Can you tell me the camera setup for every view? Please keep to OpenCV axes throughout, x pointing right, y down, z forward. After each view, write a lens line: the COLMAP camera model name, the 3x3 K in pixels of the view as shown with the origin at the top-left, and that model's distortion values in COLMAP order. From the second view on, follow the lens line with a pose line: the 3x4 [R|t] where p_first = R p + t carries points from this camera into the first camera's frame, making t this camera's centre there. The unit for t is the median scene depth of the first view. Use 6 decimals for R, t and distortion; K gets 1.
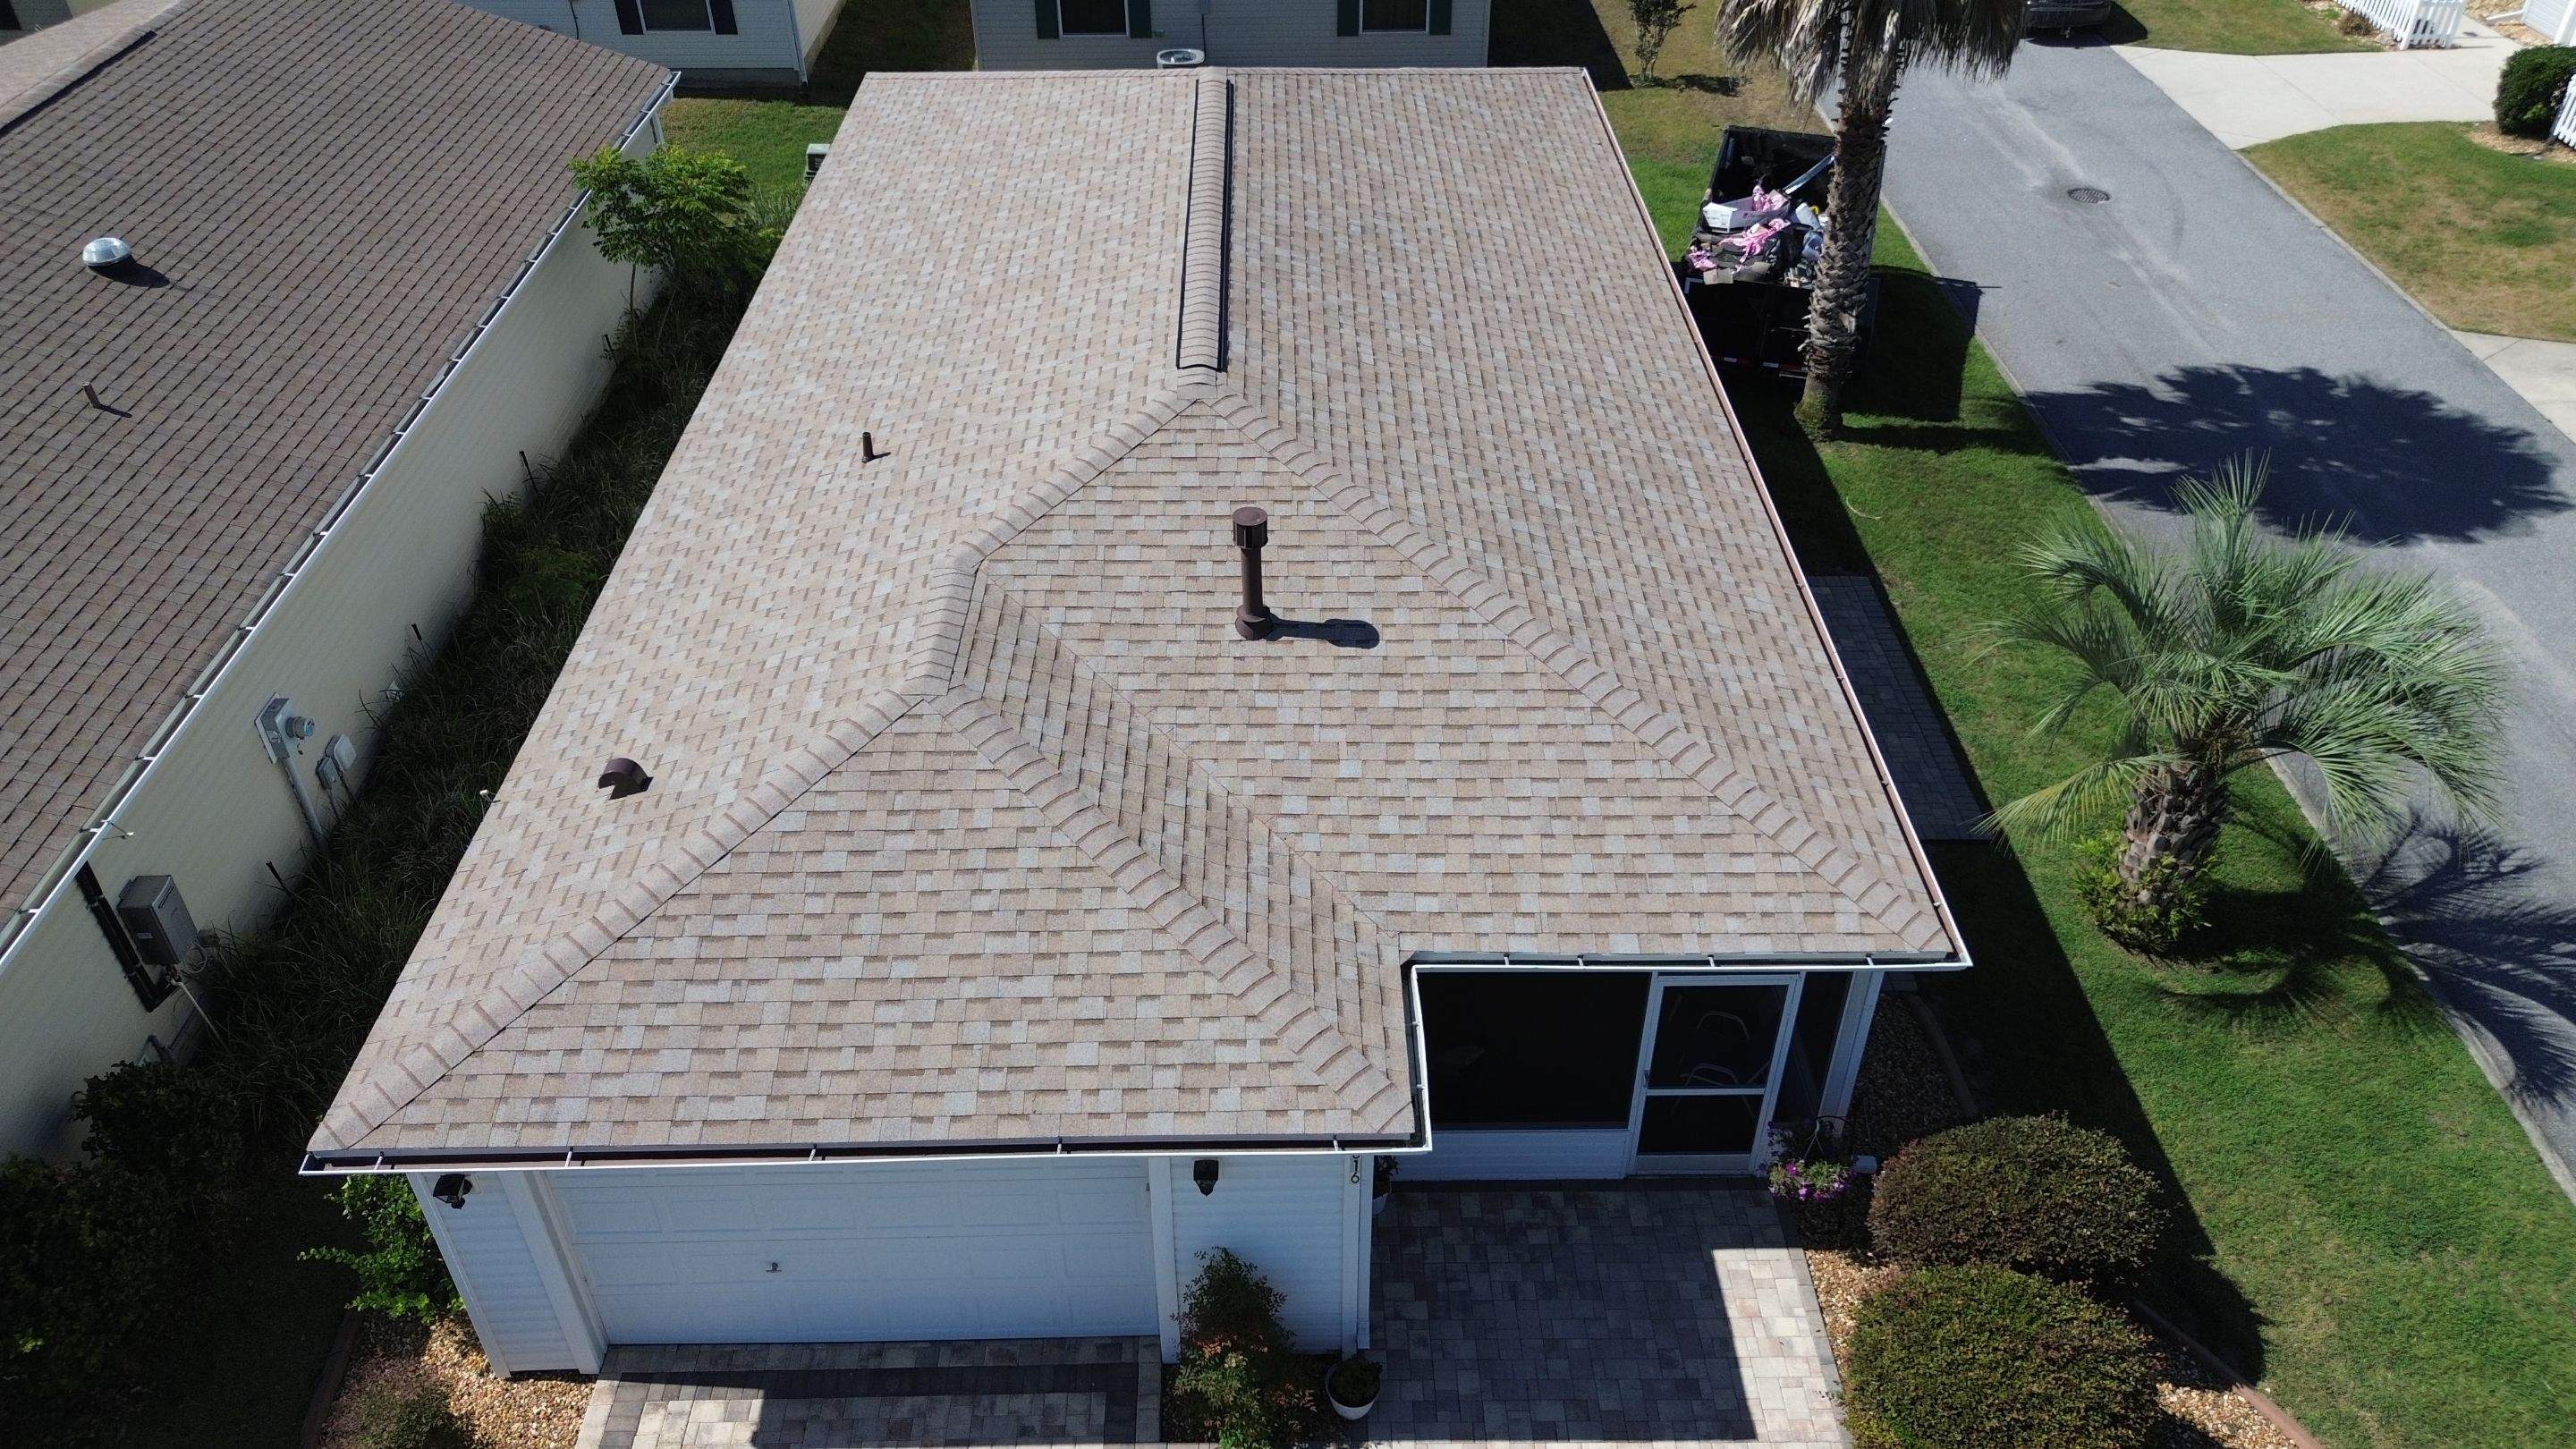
lens RADIAL K [[1841.4, 0, 1298.1], [0, 1841.4, 713.4], [0, 0, 1]] dist [0.064739, -0.064310]
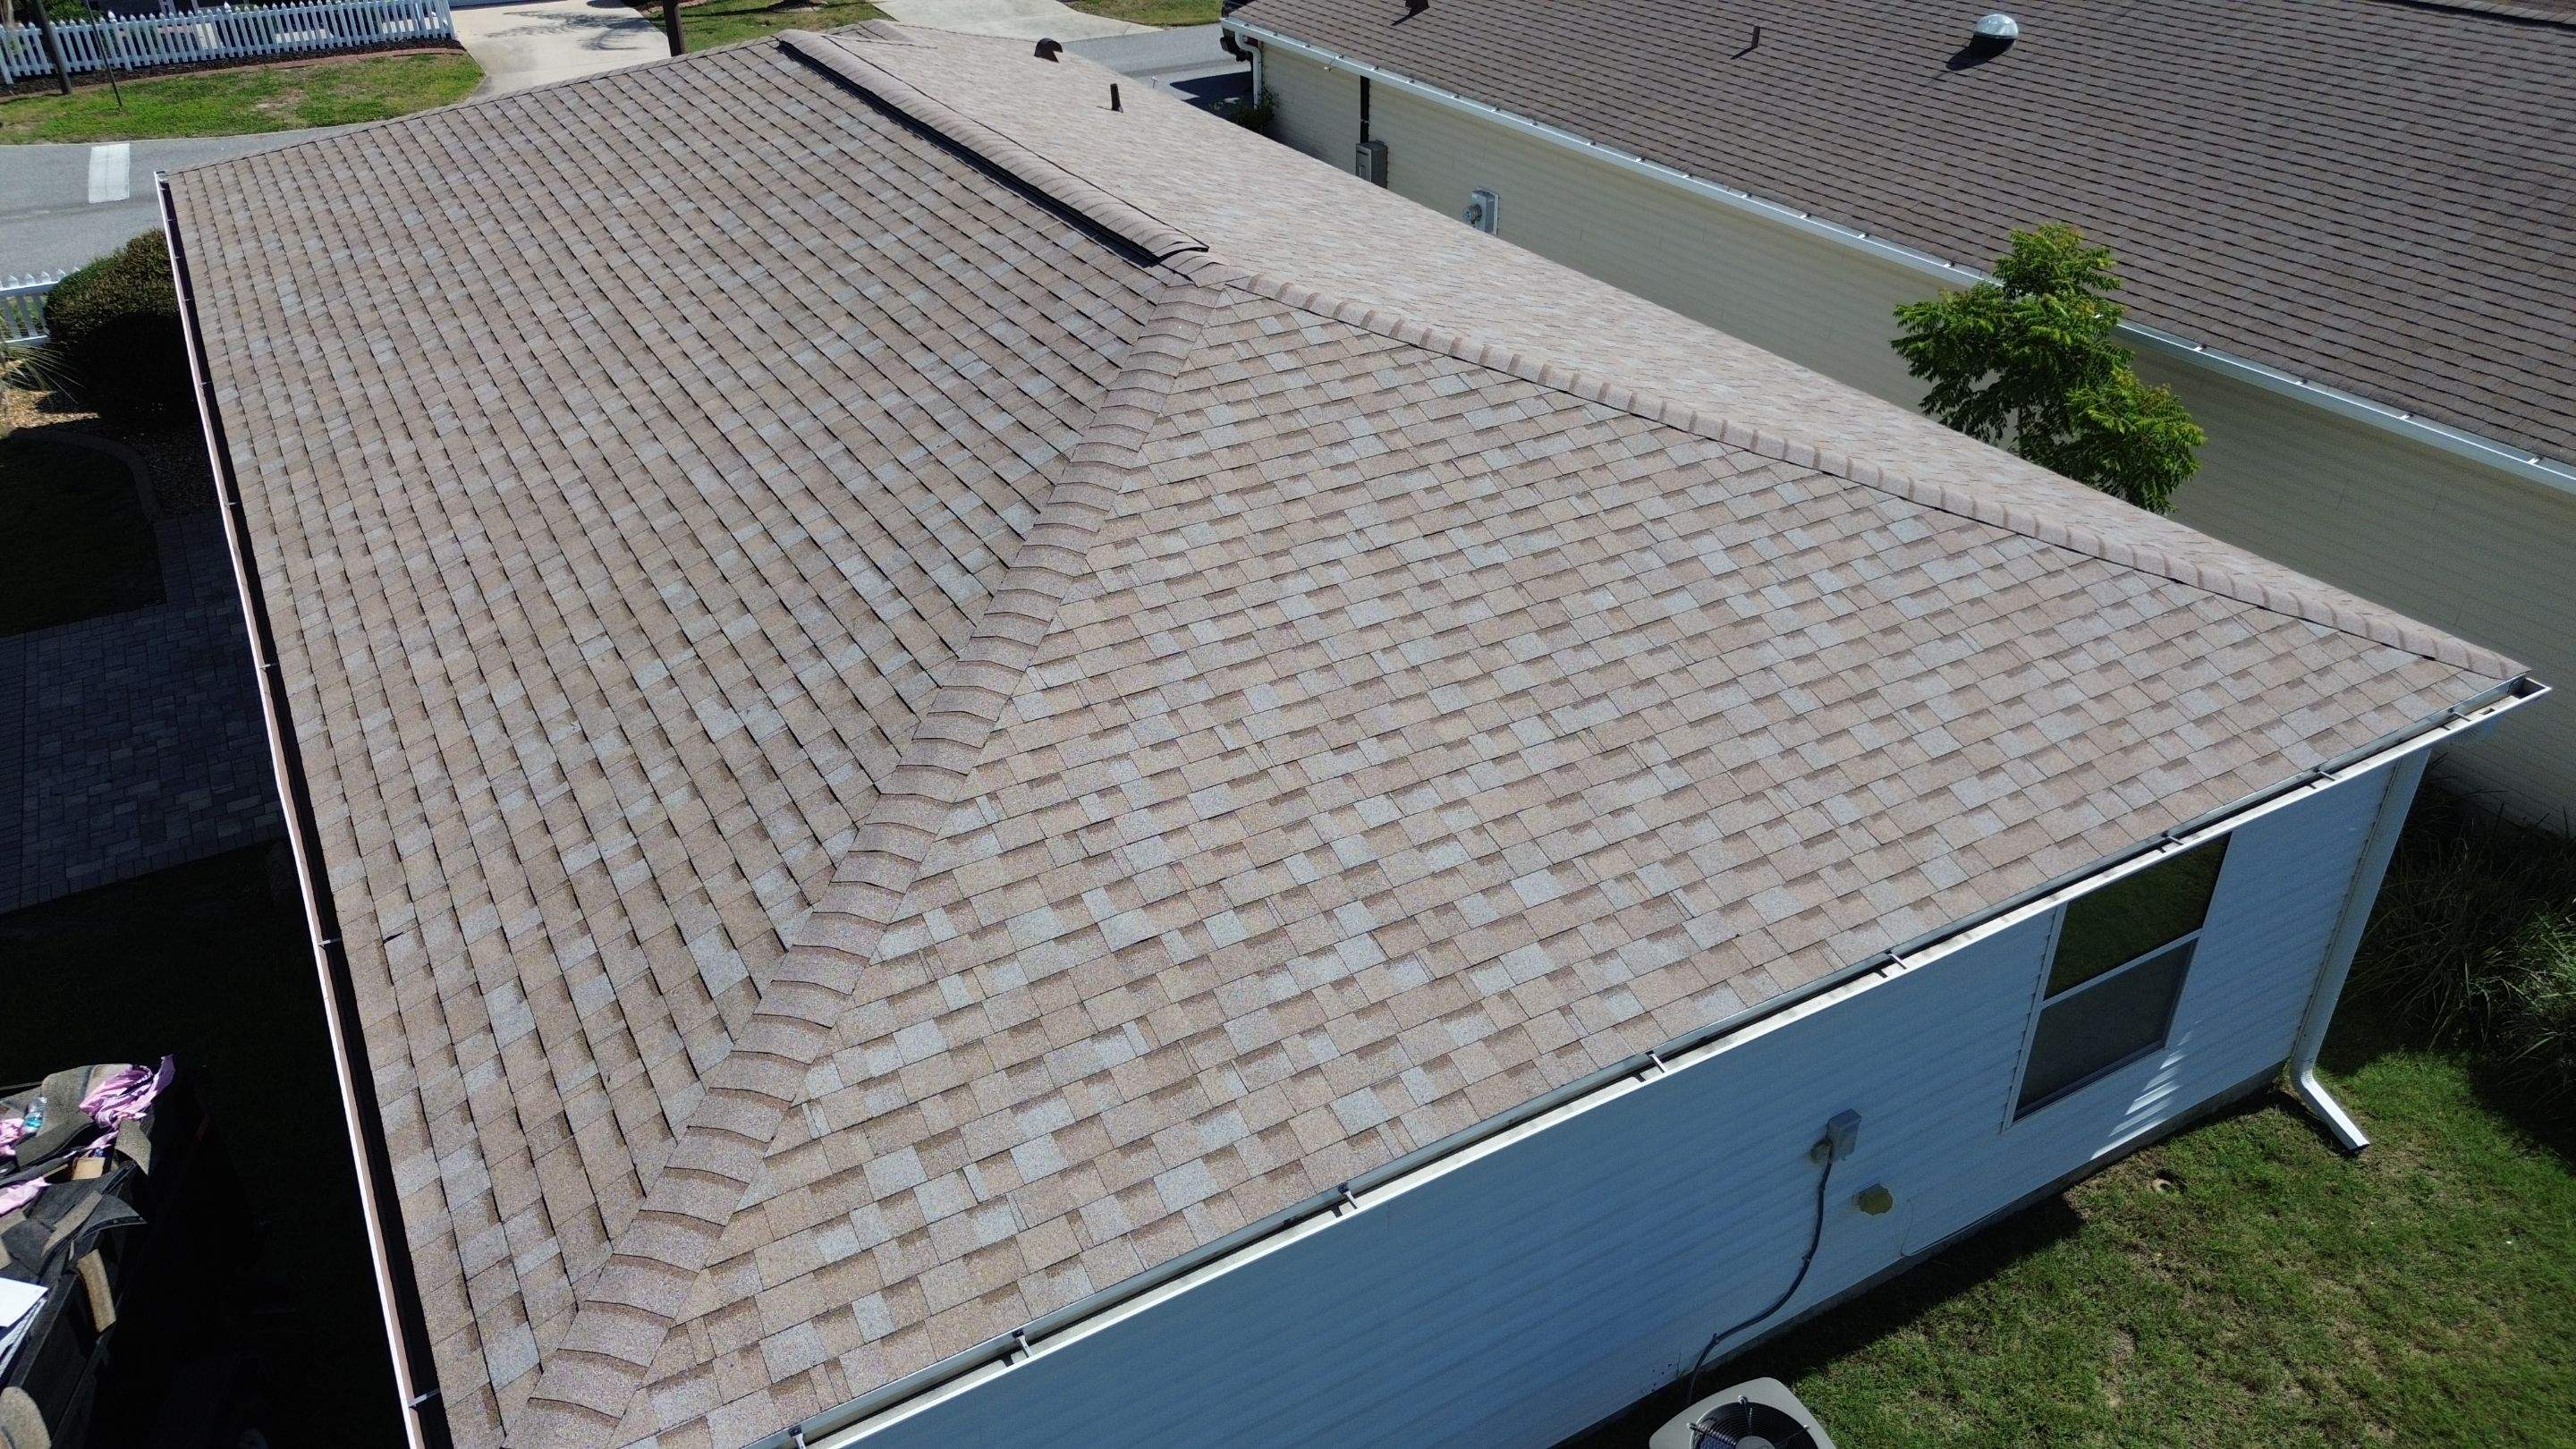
lens RADIAL K [[1829.7, 0, 1295.7], [0, 1829.7, 718.3], [0, 0, 1]] dist [0.070751, -0.074198]
pose [[-0.873433, 0.257840, -0.413079, 0.258747], [-0.287488, 0.411634, 0.864817, -1.134392], [0.393022, 0.874114, -0.285409, 1.959502]]
